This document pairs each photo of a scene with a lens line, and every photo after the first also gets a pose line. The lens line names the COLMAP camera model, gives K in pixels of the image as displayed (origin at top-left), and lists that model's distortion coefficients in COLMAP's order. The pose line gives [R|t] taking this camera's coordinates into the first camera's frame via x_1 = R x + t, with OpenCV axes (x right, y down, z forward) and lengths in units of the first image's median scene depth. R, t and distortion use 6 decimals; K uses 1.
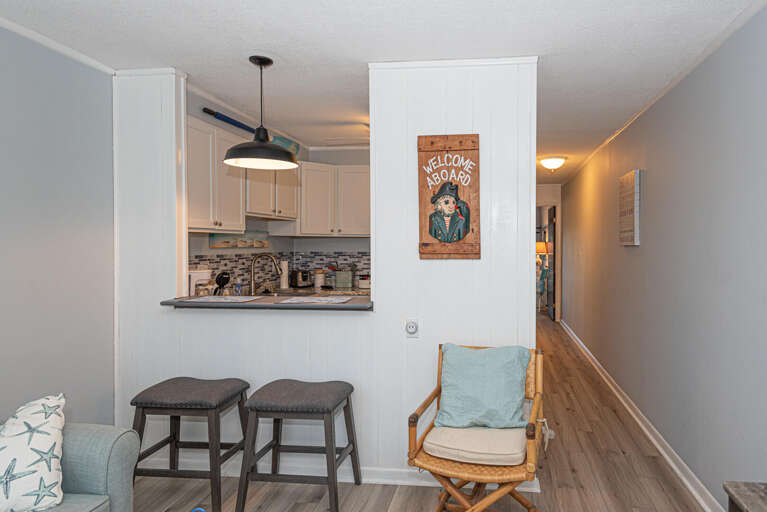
lens RADIAL K [[448.1, 0, 446.1], [0, 448.1, 252.0], [0, 0, 1]] dist [0.023093, 0.000177]
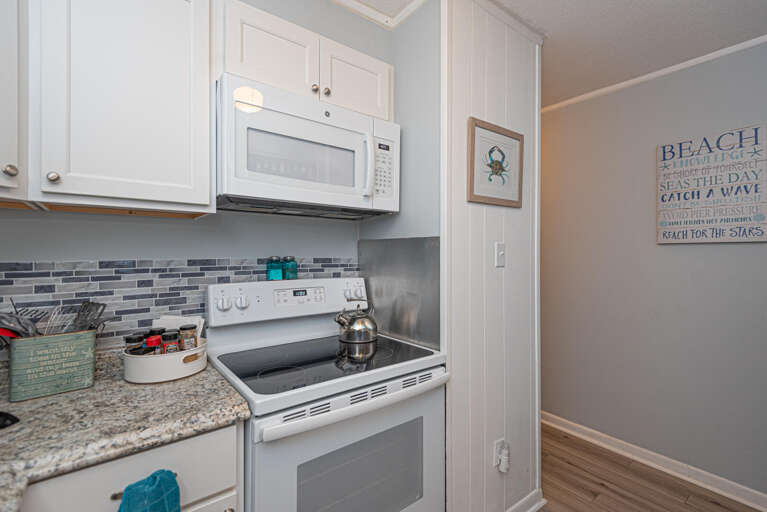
lens RADIAL K [[346.1, 0, 384.8], [0, 346.1, 255.3], [0, 0, 1]] dist [0.016676, -0.007311]
pose [[0.725027, -0.007046, 0.688684, -0.401622], [0.009798, 0.999952, -0.000085, -0.005062], [-0.688650, 0.006809, 0.725062, 1.246535]]
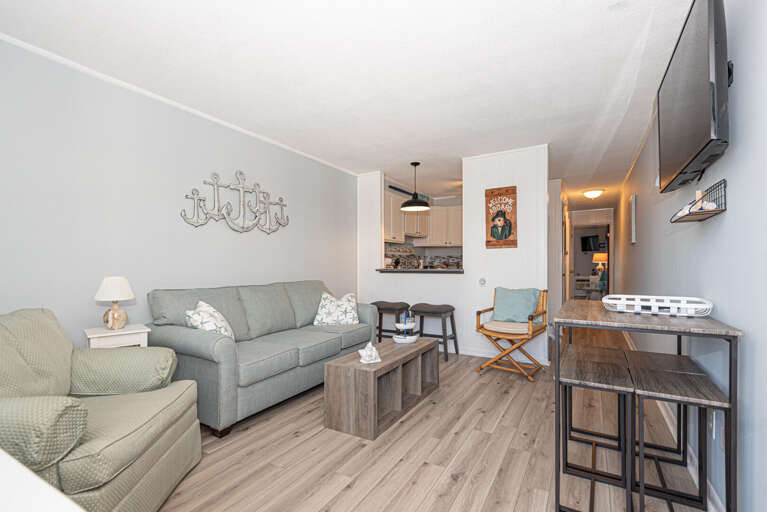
lens RADIAL K [[346.1, 0, 389.8], [0, 346.1, 272.1], [0, 0, 1]] dist [0.016676, -0.007311]
pose [[0.915223, 0.000445, -0.402948, 0.176972], [-0.002612, 0.999985, -0.004830, 0.132530], [0.402939, 0.005473, 0.915210, -0.645102]]
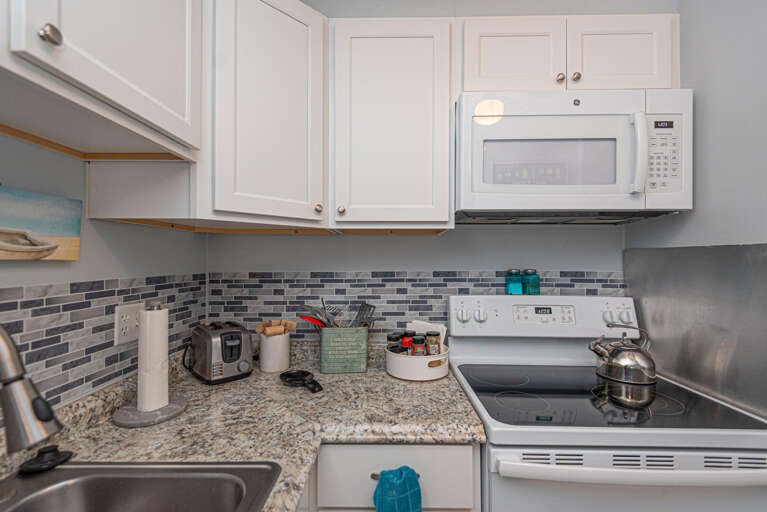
lens RADIAL K [[346.1, 0, 382.0], [0, 346.1, 252.3], [0, 0, 1]] dist [0.016676, -0.007311]
pose [[0.997232, 0.000677, 0.074345, -0.384300], [0.001714, 0.999483, -0.032092, -0.013994], [-0.074328, 0.032131, 0.996716, 1.264592]]
